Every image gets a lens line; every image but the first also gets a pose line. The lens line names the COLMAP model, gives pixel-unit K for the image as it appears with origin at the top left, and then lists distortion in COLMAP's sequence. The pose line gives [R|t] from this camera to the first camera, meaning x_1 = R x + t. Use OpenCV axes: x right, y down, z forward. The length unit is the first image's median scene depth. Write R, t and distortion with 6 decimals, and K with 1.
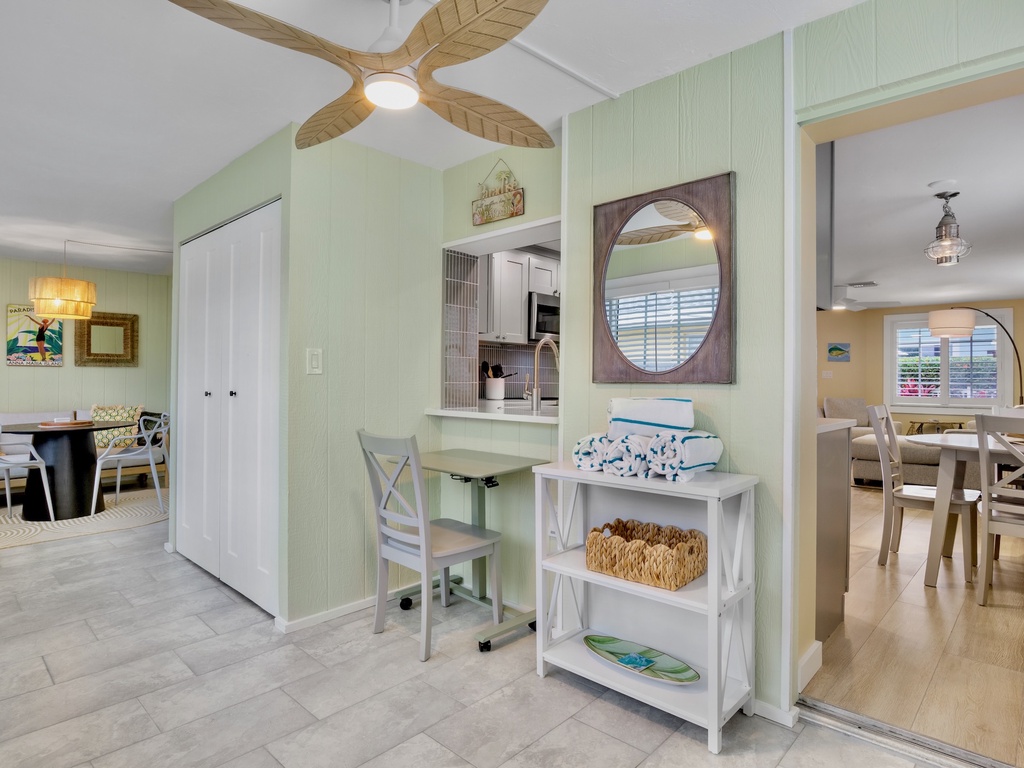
lens RADIAL K [[572.2, 0, 512.0], [0, 572.2, 384.0], [0, 0, 1]] dist [-0.025003, 0.000646]
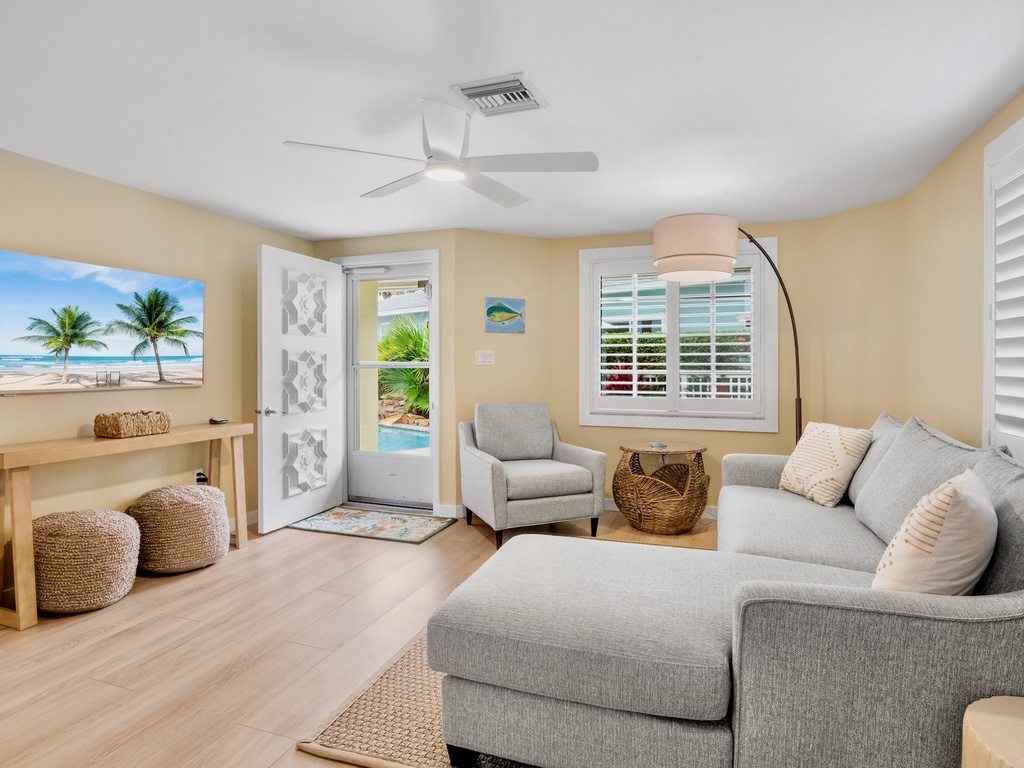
lens RADIAL K [[557.5, 0, 512.0], [0, 557.5, 384.0], [0, 0, 1]] dist [0.017365, 0.000158]
pose [[0.912793, -0.026623, 0.407554, 0.452157], [0.010566, 0.999079, 0.041598, -0.016431], [-0.408286, -0.033664, 0.912233, 0.639782]]
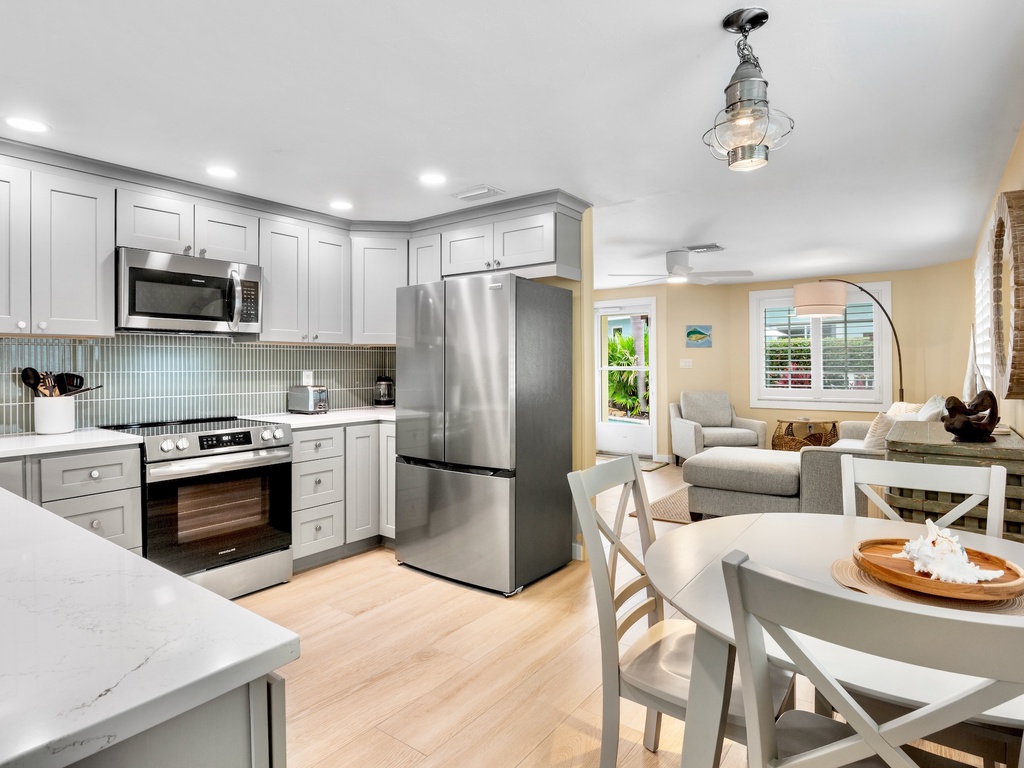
lens RADIAL K [[553.2, 0, 512.2], [0, 553.2, 364.4], [0, 0, 1]] dist [-0.027898, 0.000513]
pose [[0.993220, -0.016632, 0.115058, 0.258288], [0.016753, 0.999860, -0.000082, -0.023607], [-0.115041, 0.002009, 0.993359, 0.280206]]
